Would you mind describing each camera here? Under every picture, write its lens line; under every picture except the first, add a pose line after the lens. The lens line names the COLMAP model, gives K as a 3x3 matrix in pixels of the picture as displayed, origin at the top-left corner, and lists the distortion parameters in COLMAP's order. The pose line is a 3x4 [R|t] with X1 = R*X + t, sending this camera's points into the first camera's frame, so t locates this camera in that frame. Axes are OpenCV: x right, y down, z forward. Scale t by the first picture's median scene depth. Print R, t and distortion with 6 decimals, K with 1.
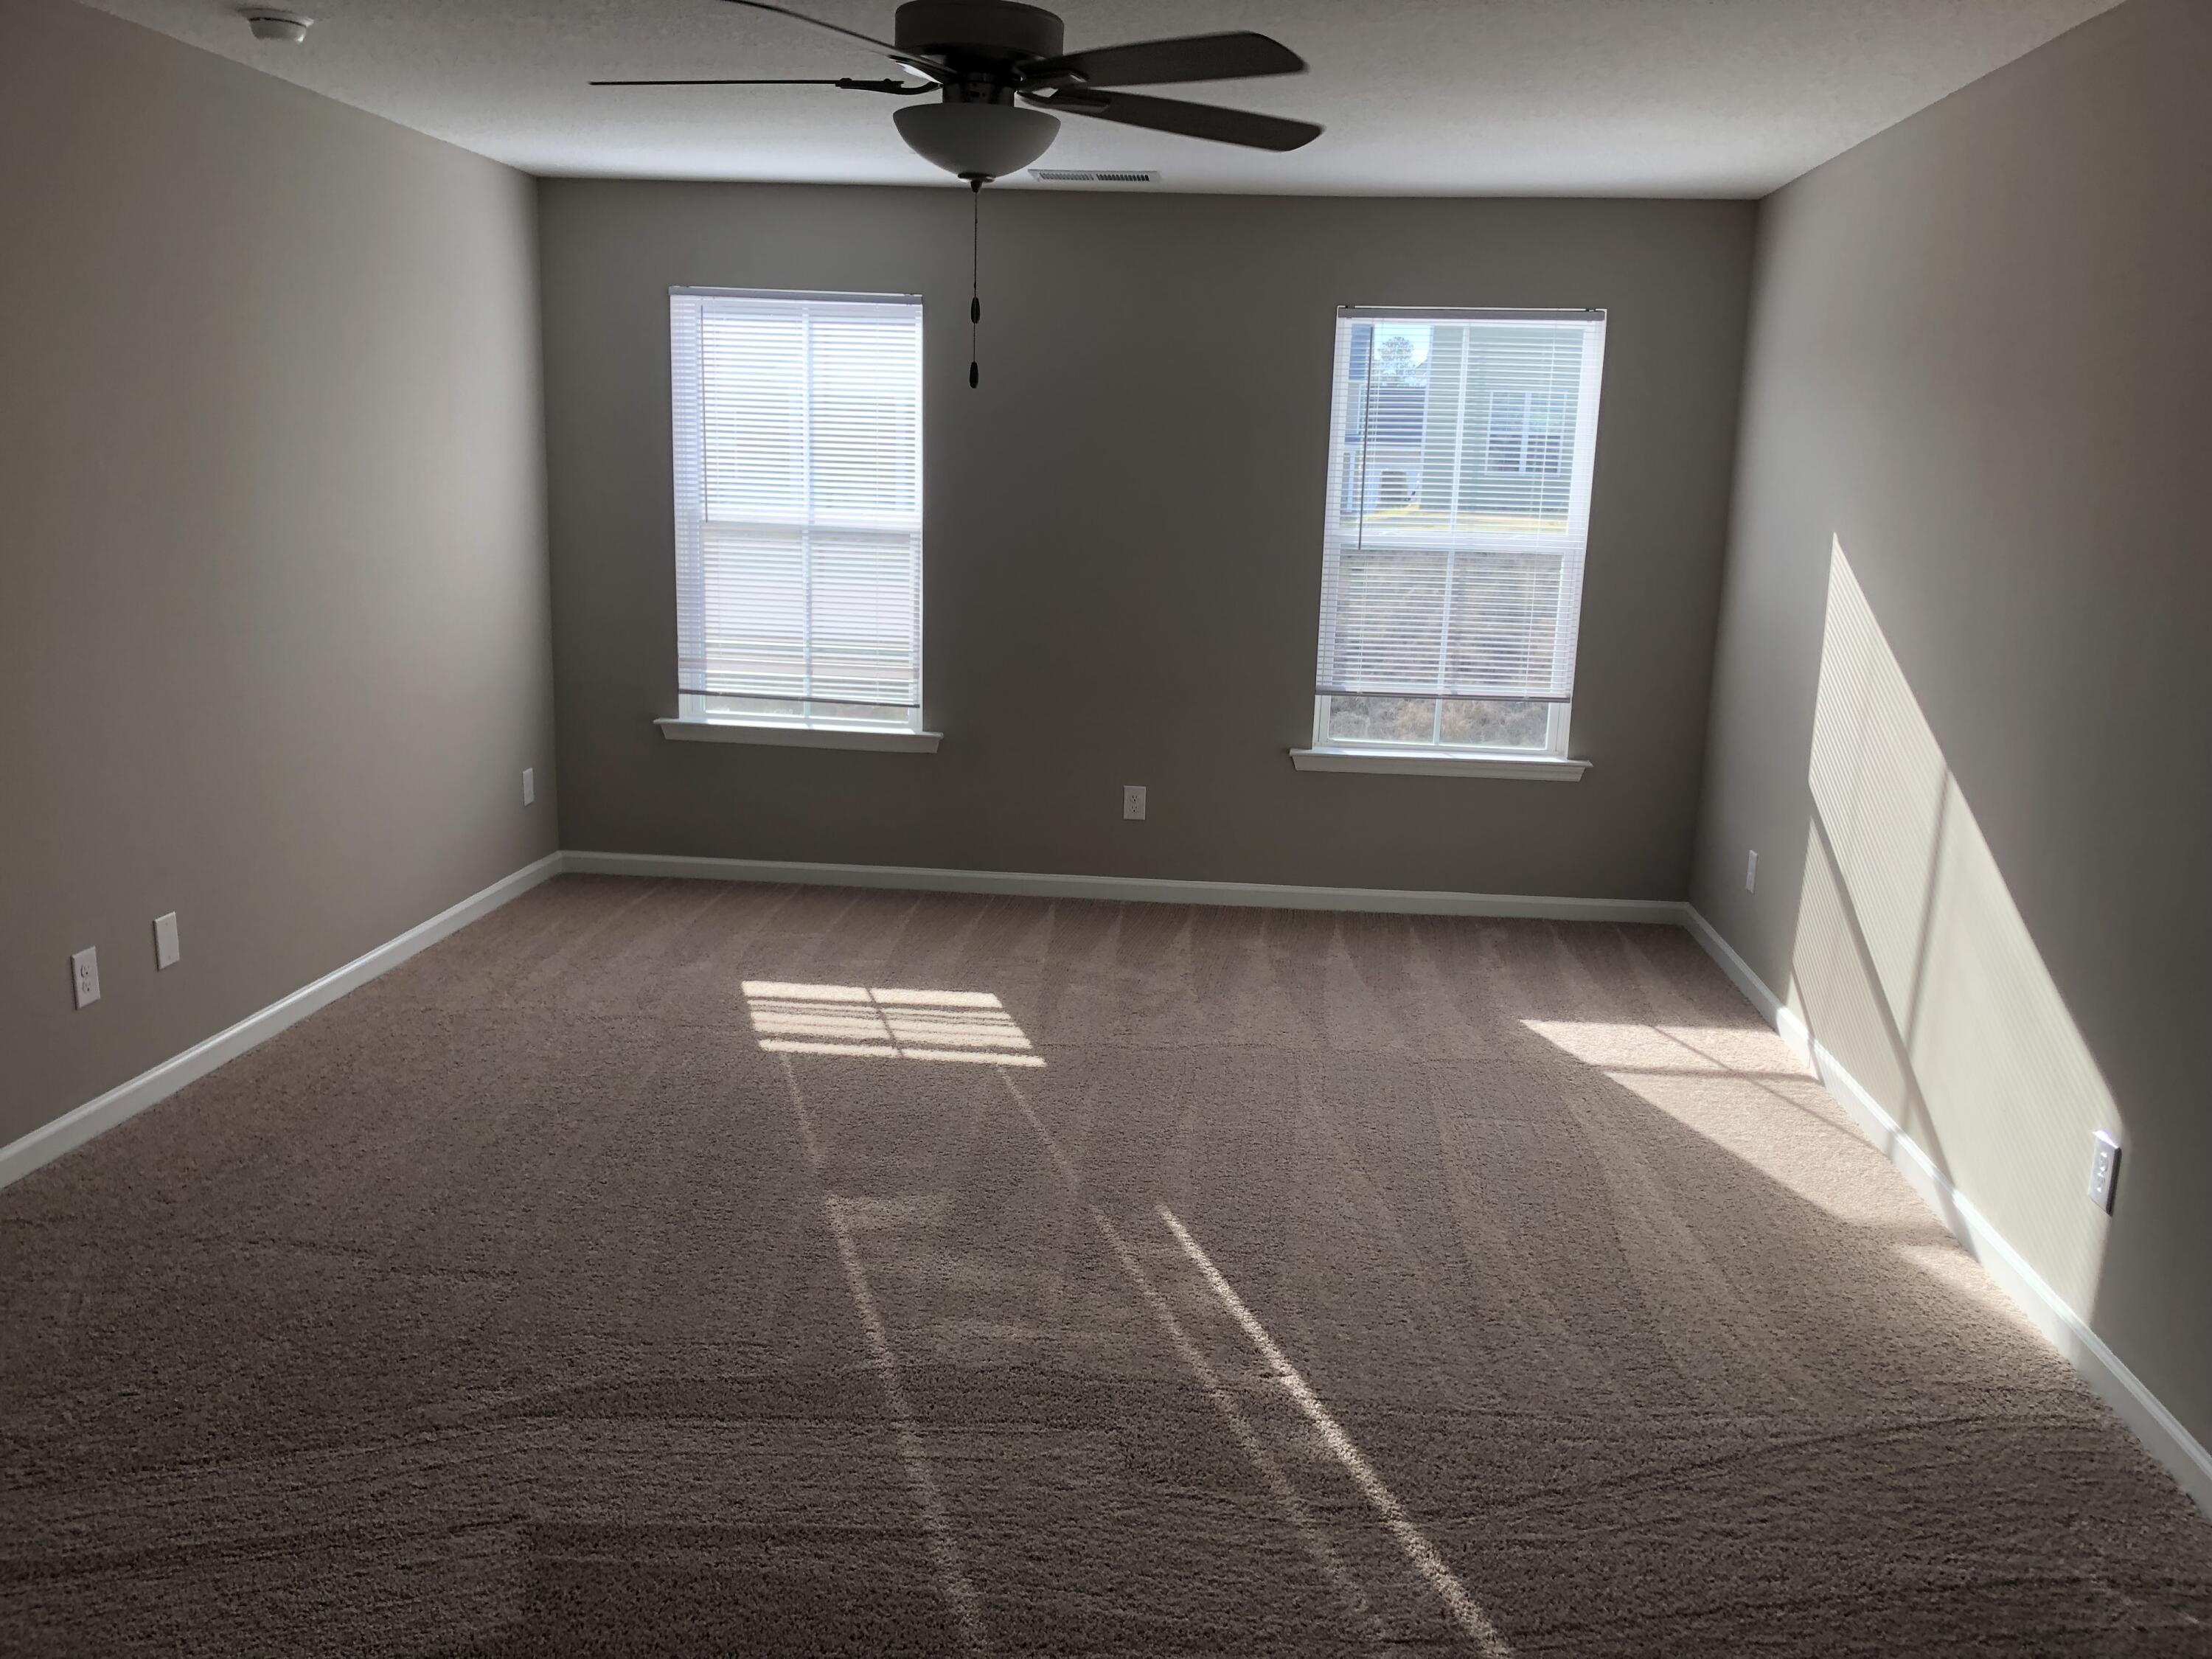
lens RADIAL K [[1833.7, 0, 1096.4], [0, 1833.7, 835.3], [0, 0, 1]] dist [0.042145, -0.050857]
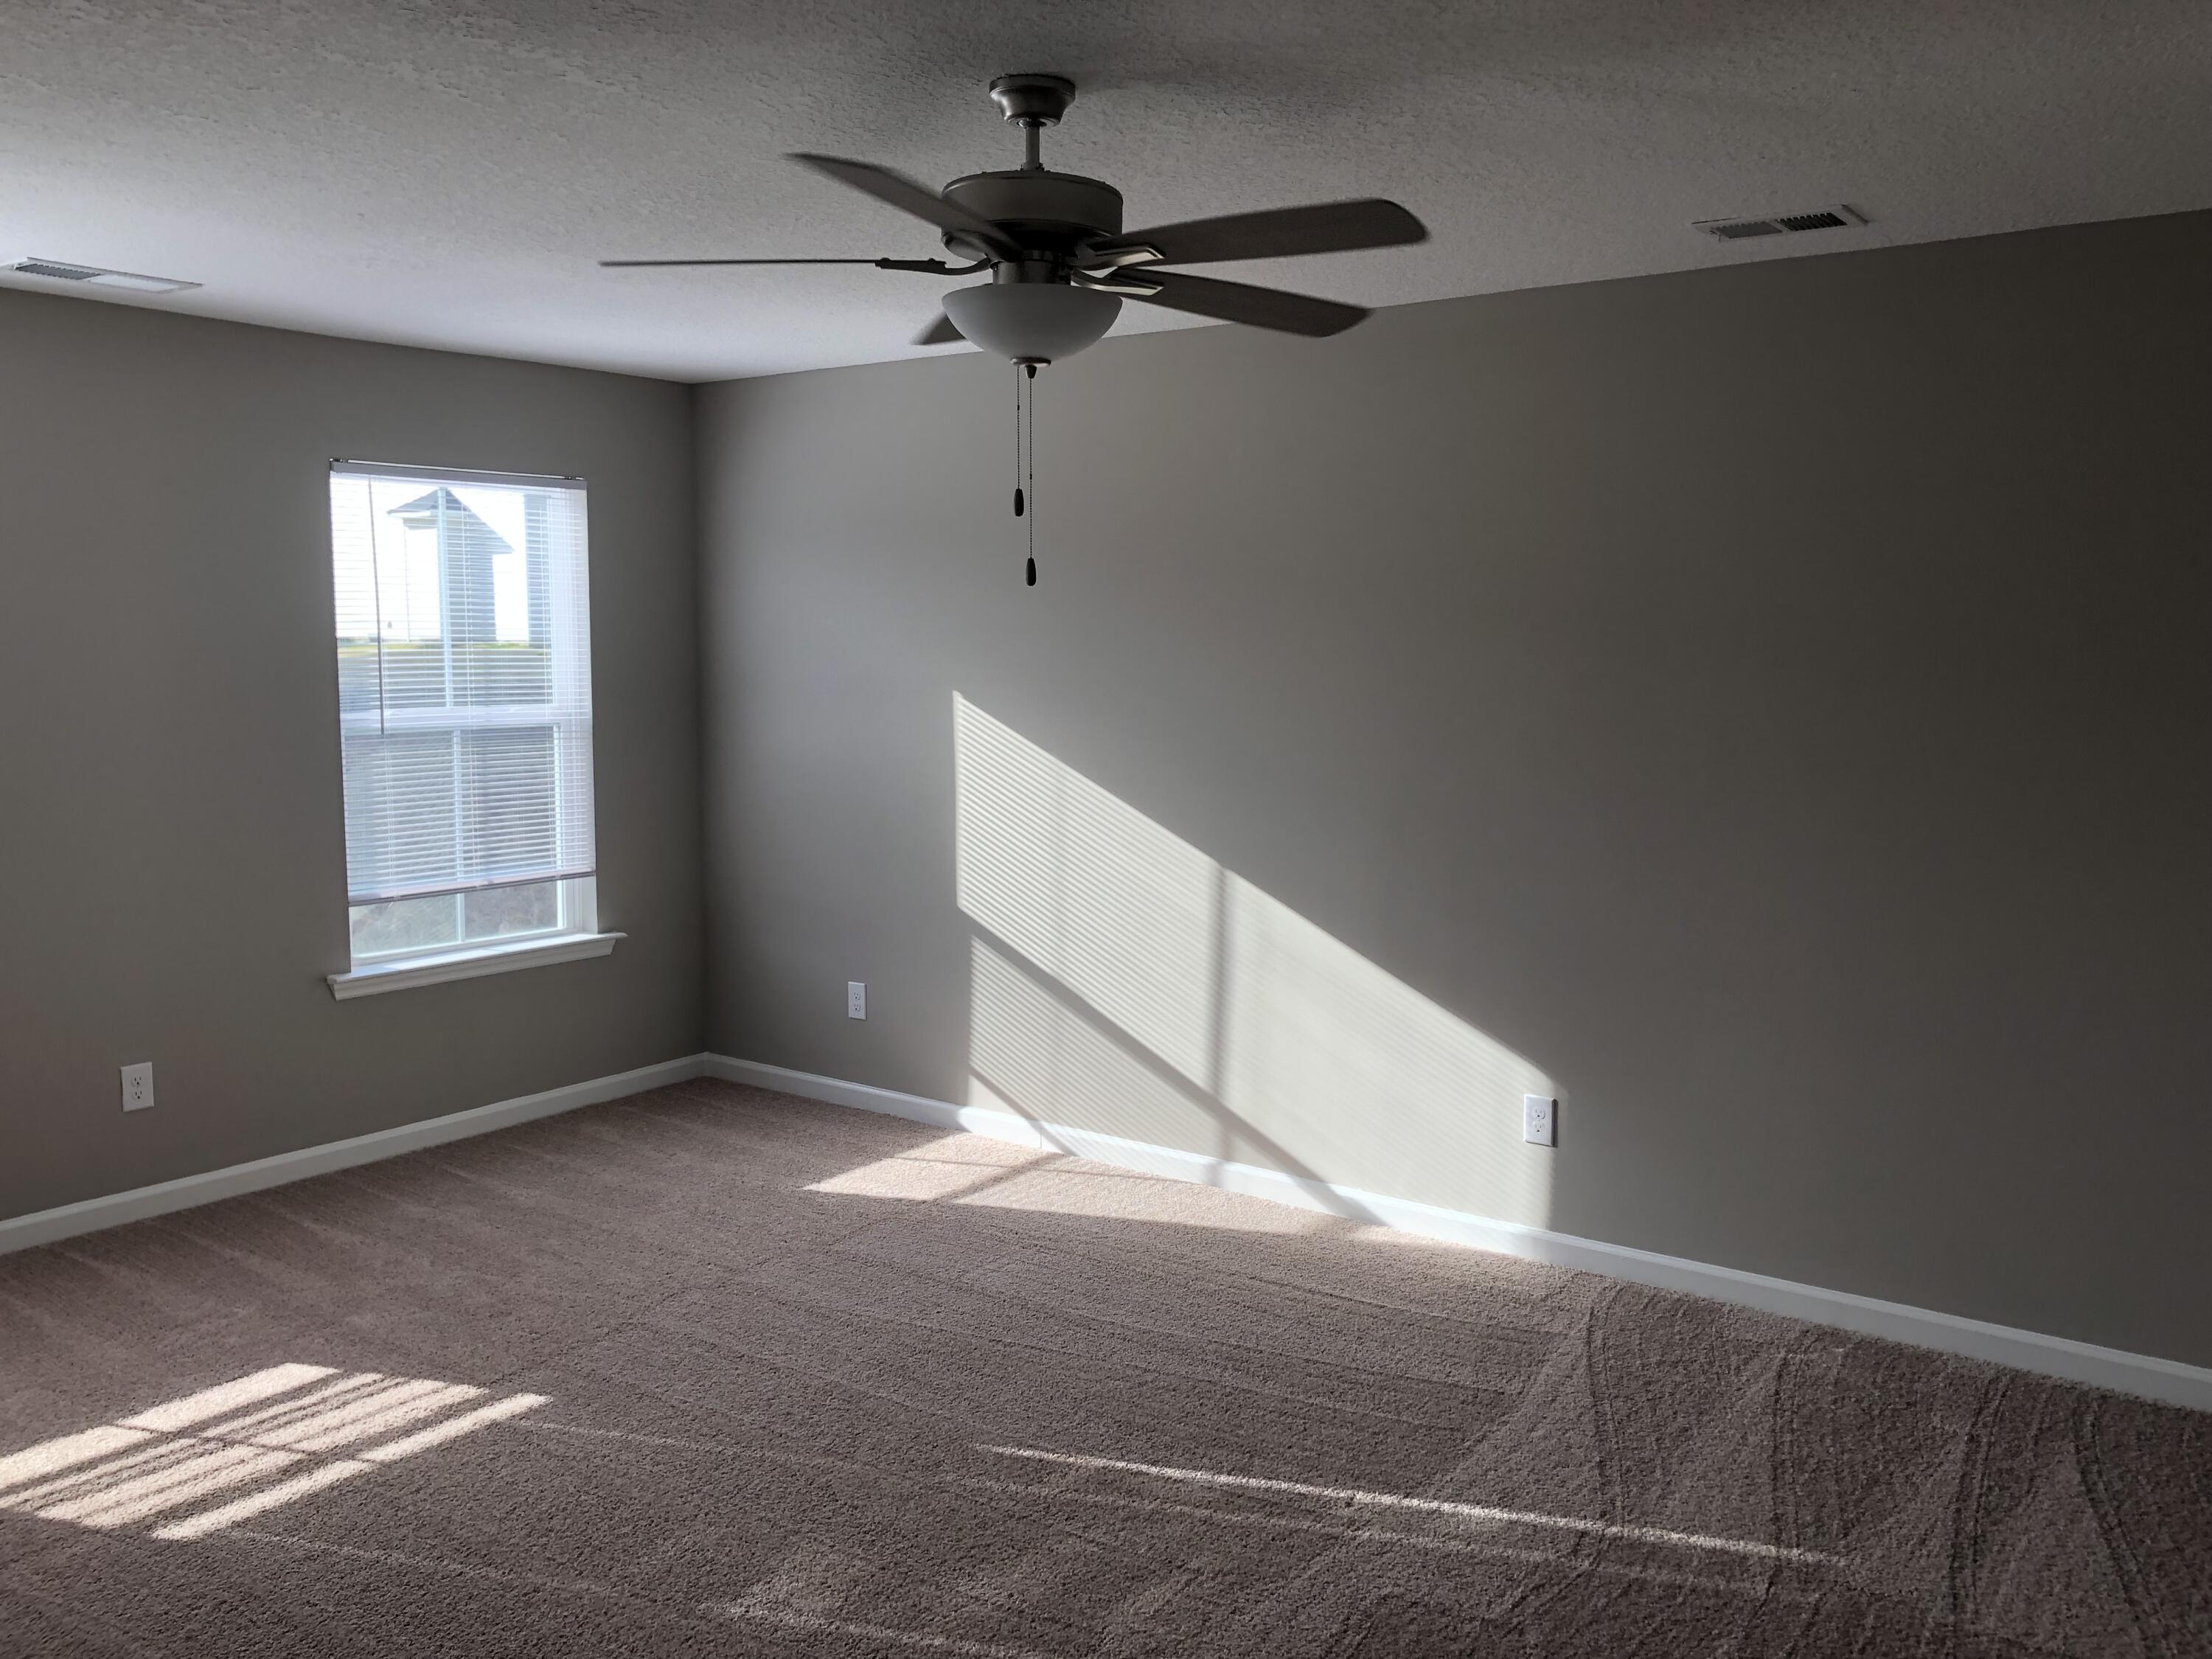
lens RADIAL K [[1833.7, 0, 1102.9], [0, 1833.7, 813.1], [0, 0, 1]] dist [0.042145, -0.050857]
pose [[0.499675, -0.103075, 0.860058, -0.517651], [0.183616, 0.982935, 0.011124, -0.078835], [-0.846528, 0.152362, 0.510074, 0.328795]]
